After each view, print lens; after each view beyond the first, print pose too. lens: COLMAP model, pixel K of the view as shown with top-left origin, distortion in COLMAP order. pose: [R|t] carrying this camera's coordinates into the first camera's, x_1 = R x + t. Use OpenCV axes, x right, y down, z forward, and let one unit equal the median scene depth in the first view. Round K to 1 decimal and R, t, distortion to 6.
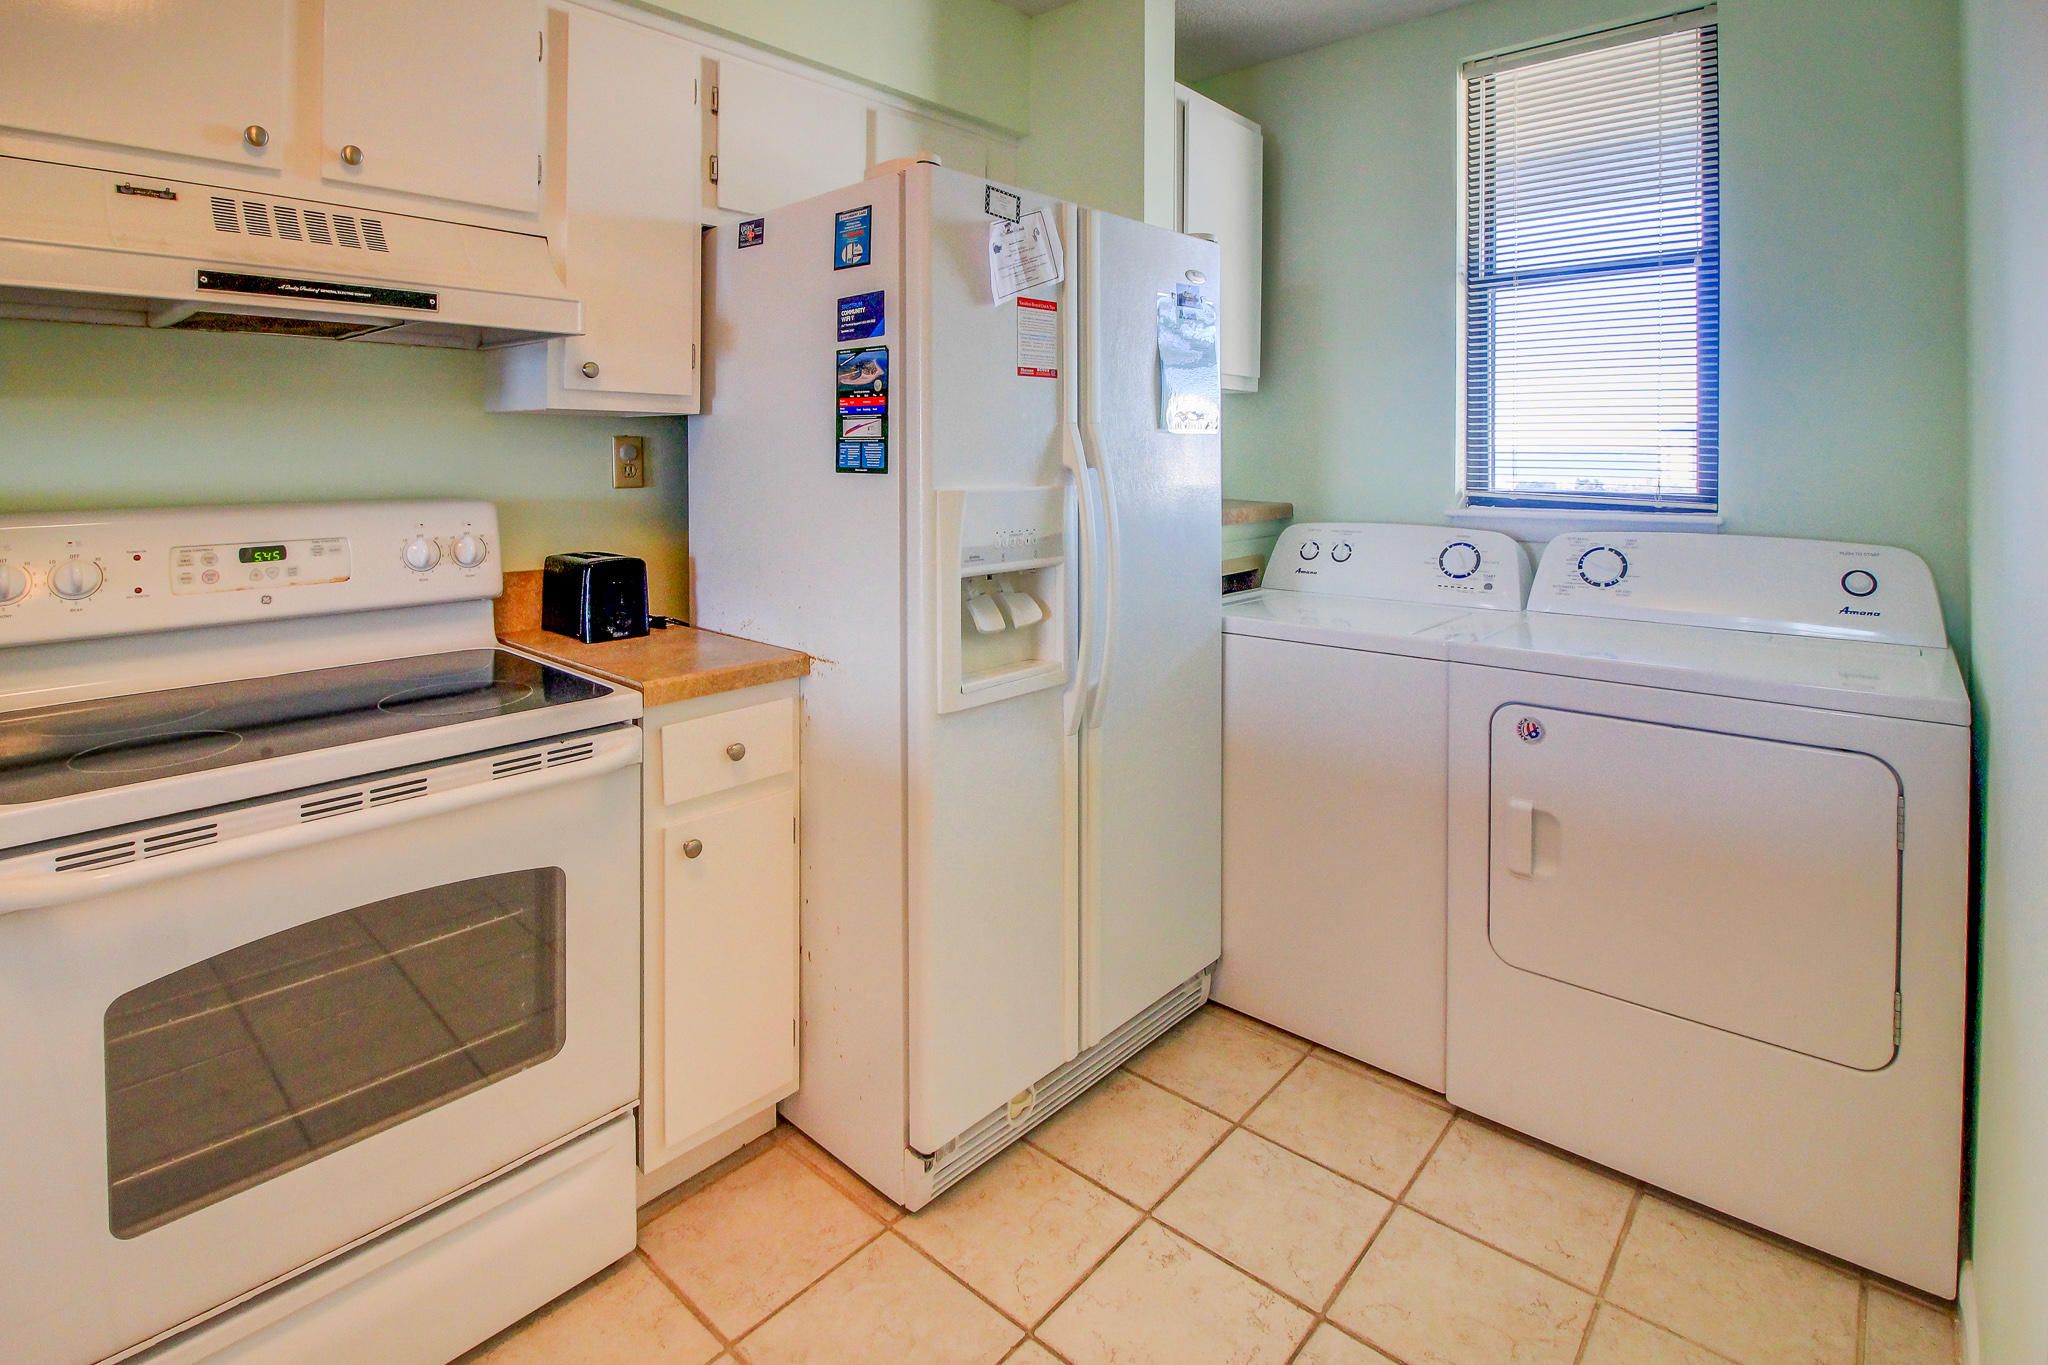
lens RADIAL K [[1001.2, 0, 1037.1], [0, 1001.2, 455.6], [0, 0, 1]] dist [-0.017567, -0.002896]
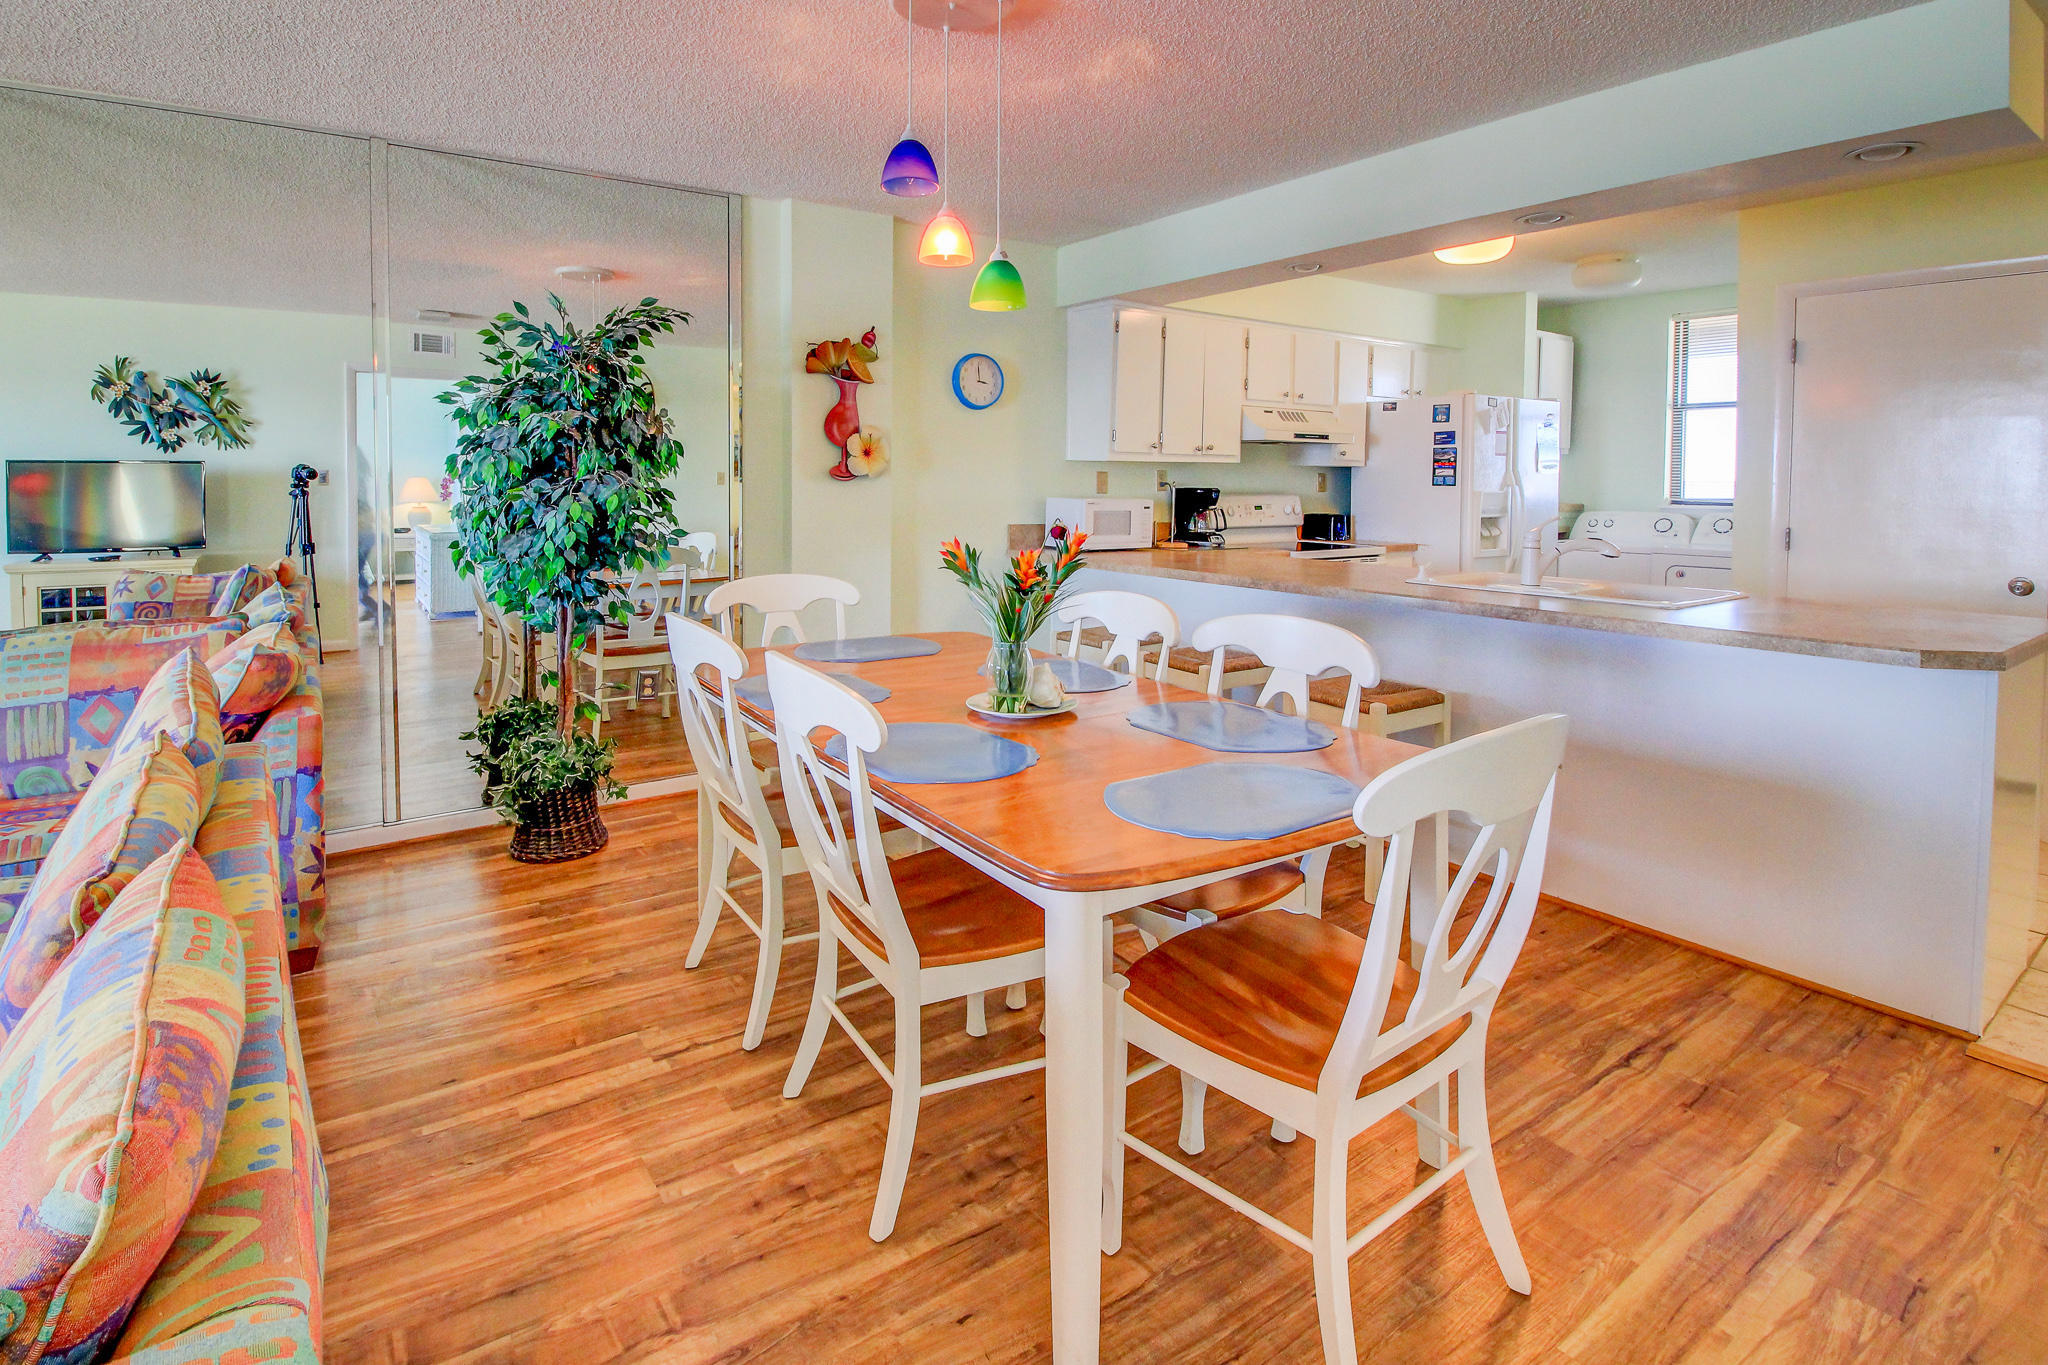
lens RADIAL K [[1001.2, 0, 939.6], [0, 1001.2, 510.7], [0, 0, 1]] dist [-0.017567, -0.002896]
pose [[0.959032, 0.015452, -0.282877, -0.774894], [-0.007414, 0.999538, 0.029465, 0.013562], [0.283202, -0.026161, 0.958703, -2.398988]]
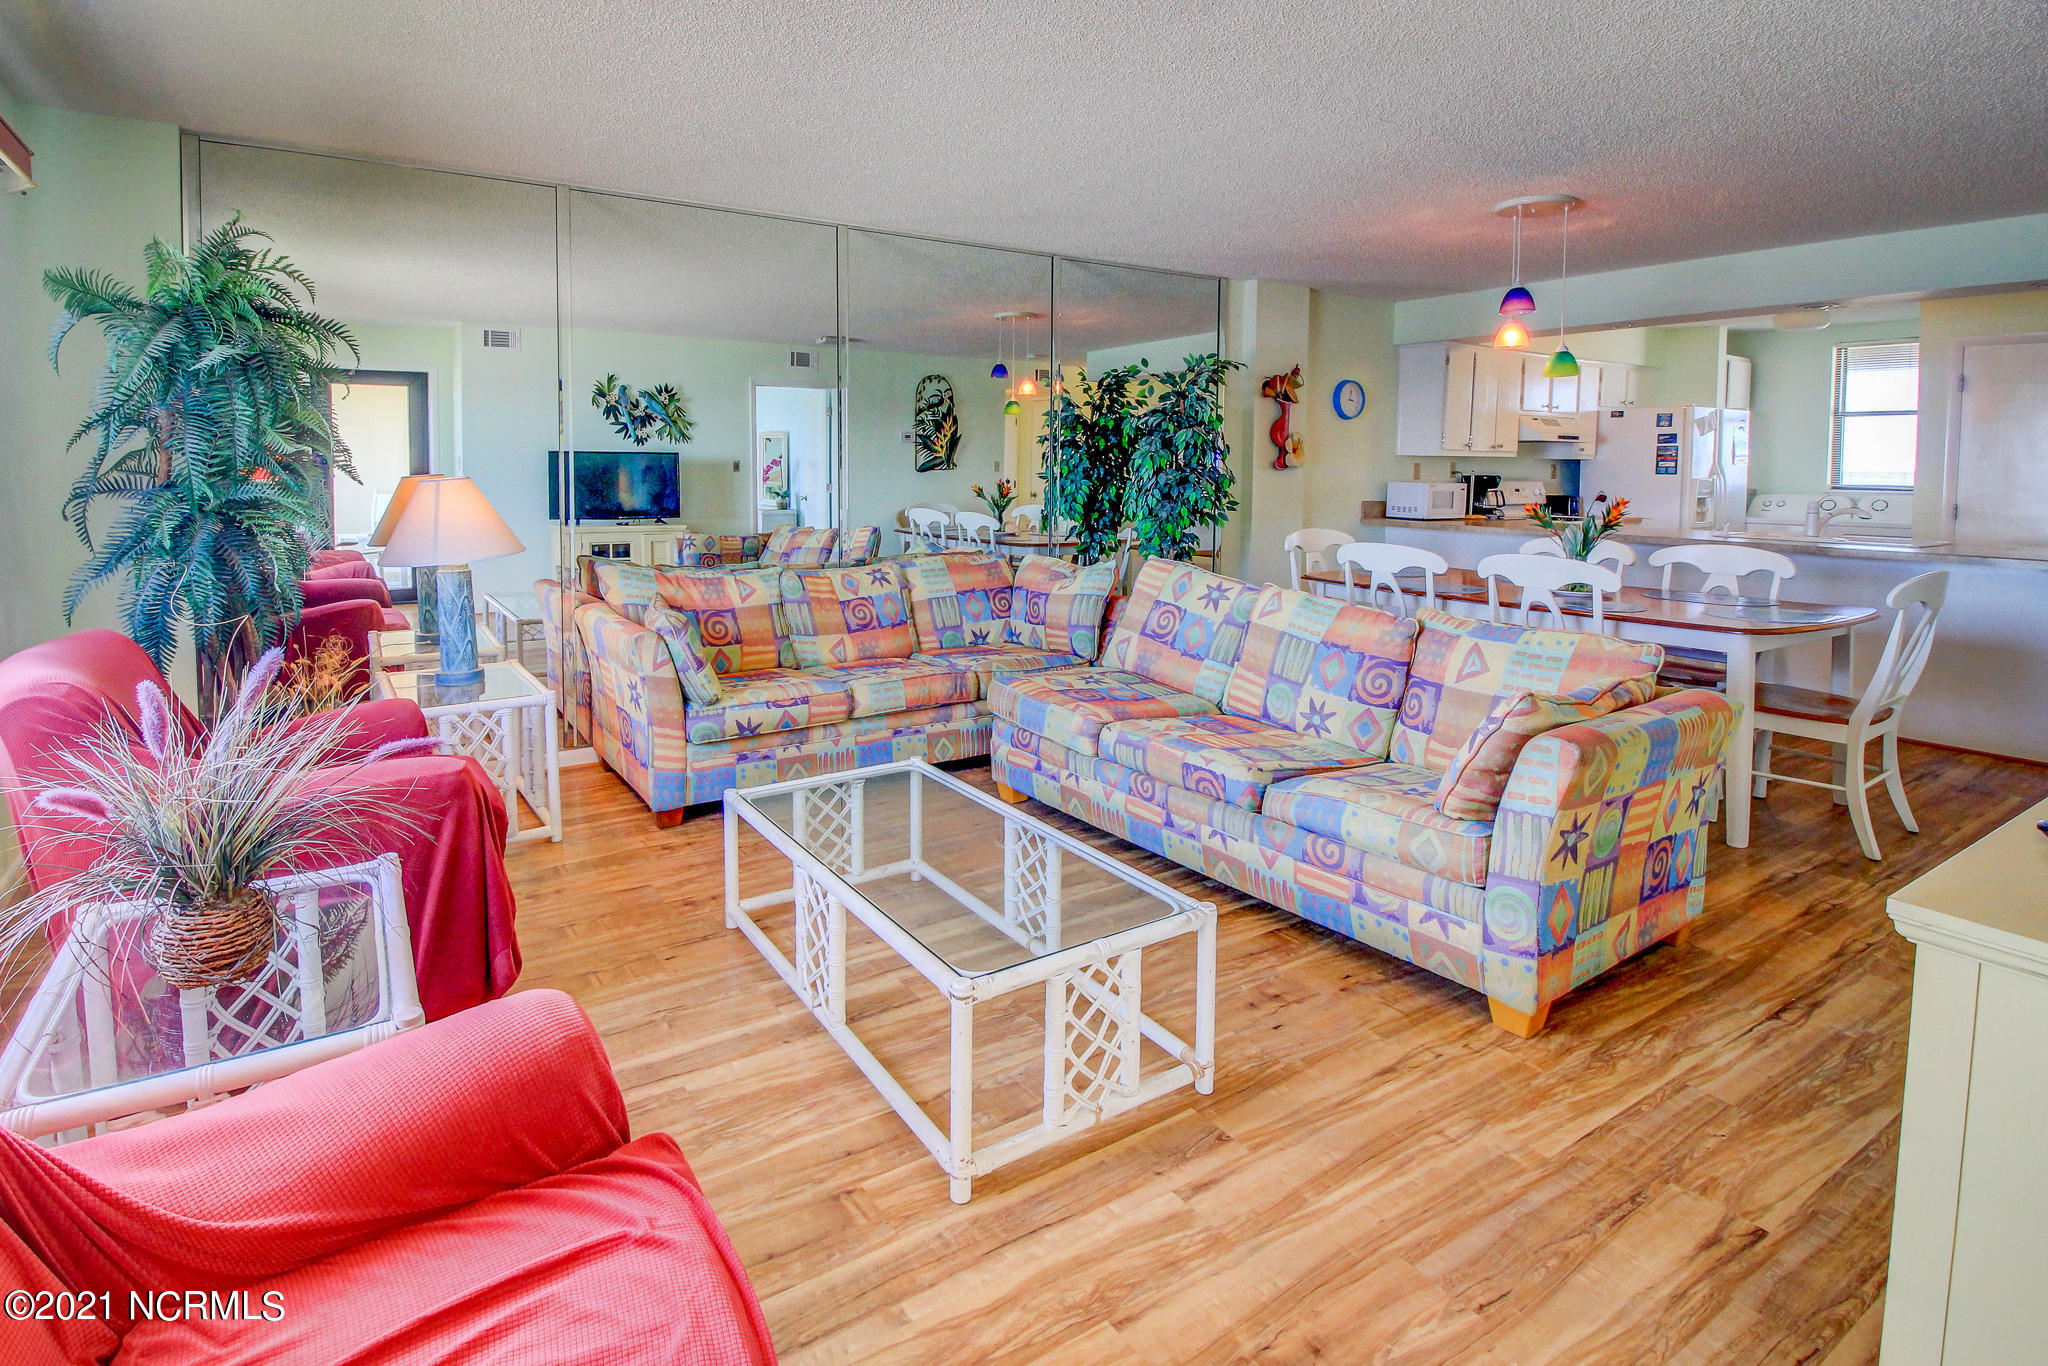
lens RADIAL K [[1001.2, 0, 874.9], [0, 1001.2, 509.3], [0, 0, 1]] dist [-0.017567, -0.002896]
pose [[0.939509, 0.022966, -0.341755, -1.808885], [-0.009487, 0.999112, 0.041061, 0.023325], [0.342394, -0.035335, 0.938892, -3.952700]]
